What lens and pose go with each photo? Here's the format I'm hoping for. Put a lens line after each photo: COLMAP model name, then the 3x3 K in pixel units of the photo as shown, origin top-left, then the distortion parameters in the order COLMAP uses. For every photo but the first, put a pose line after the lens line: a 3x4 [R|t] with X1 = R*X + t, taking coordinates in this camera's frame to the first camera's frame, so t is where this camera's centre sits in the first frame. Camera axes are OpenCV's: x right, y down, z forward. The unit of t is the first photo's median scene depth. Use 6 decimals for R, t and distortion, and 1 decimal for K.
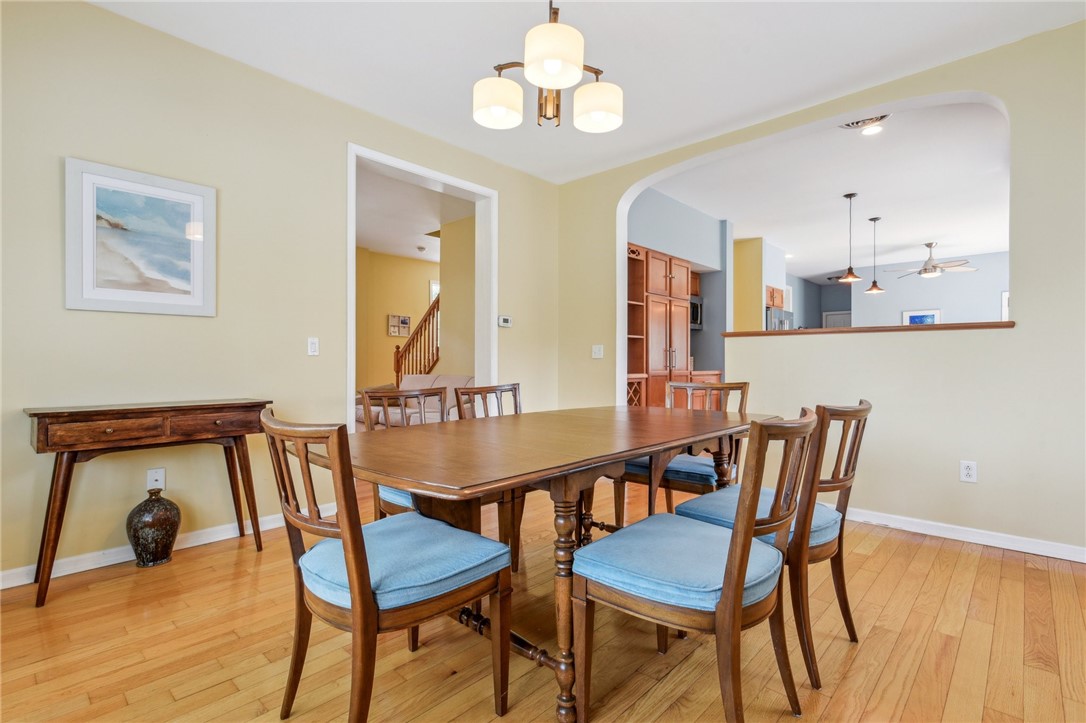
lens RADIAL K [[512.1, 0, 544.6], [0, 512.1, 362.2], [0, 0, 1]] dist [0.004229, -0.000181]
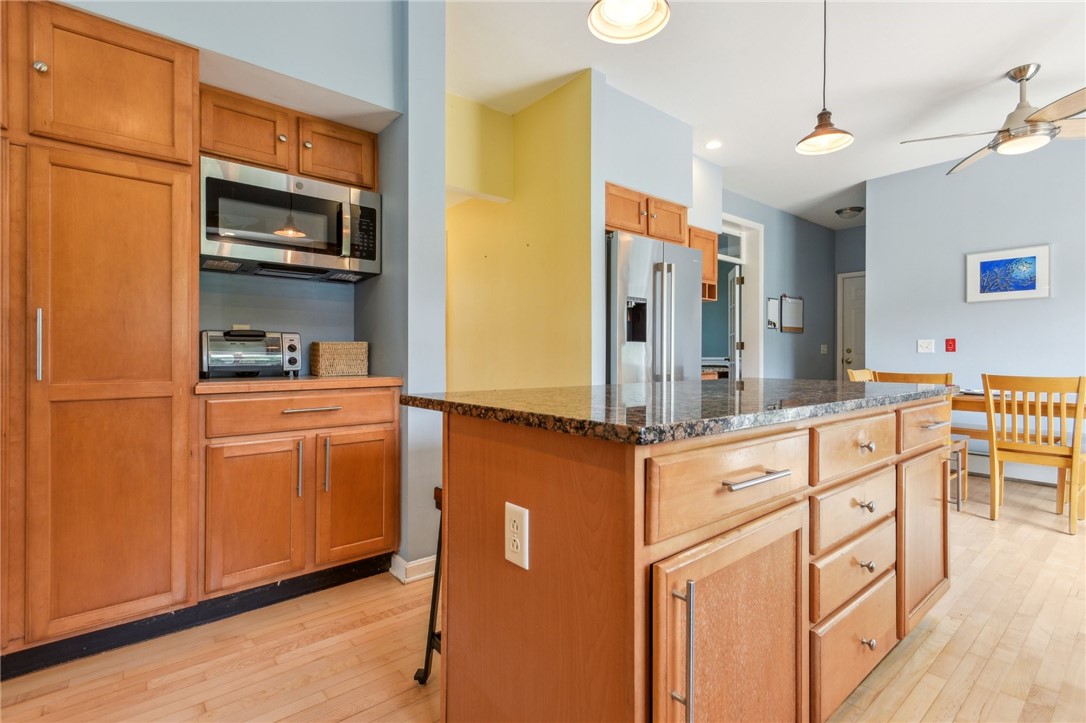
lens RADIAL K [[512.1, 0, 544.9], [0, 512.1, 356.8], [0, 0, 1]] dist [0.004229, -0.000181]
pose [[0.992365, 0.000596, -0.123338, 0.418340], [-0.000328, 0.999998, 0.002195, 0.000760], [0.123339, -0.002138, 0.992362, 0.536282]]
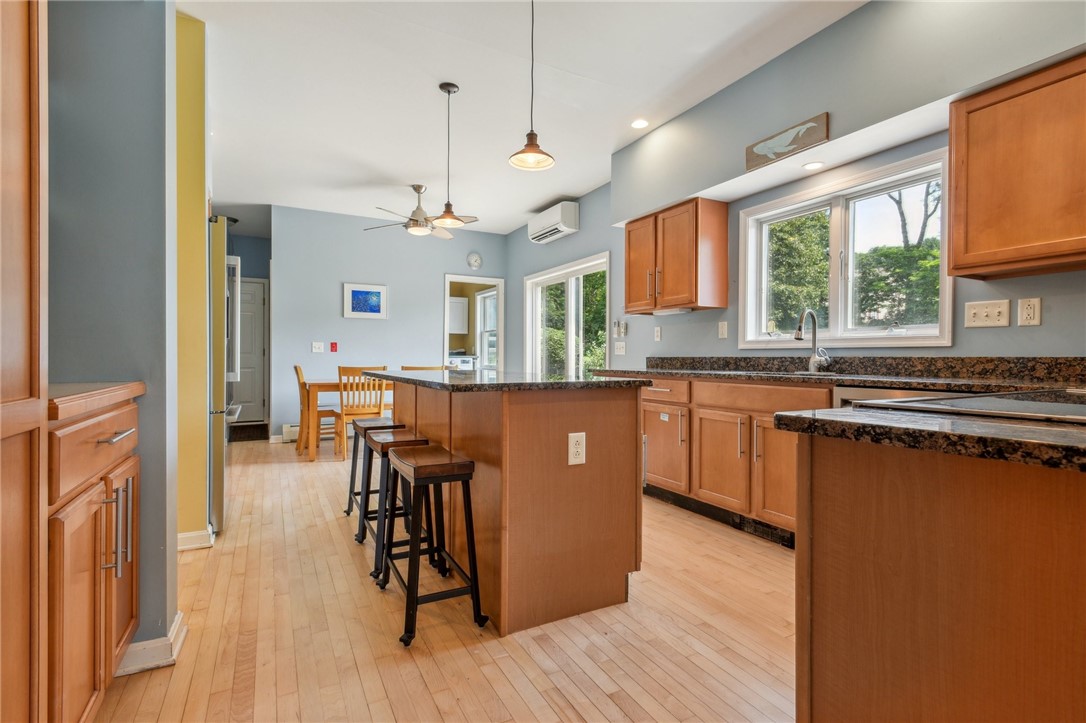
lens RADIAL K [[512.1, 0, 546.2], [0, 512.1, 359.6], [0, 0, 1]] dist [0.004229, -0.000181]
pose [[0.321284, -0.004349, 0.946973, 0.137558], [-0.003622, 0.999976, 0.005821, 0.002323], [-0.946976, -0.005300, 0.321261, 0.604358]]
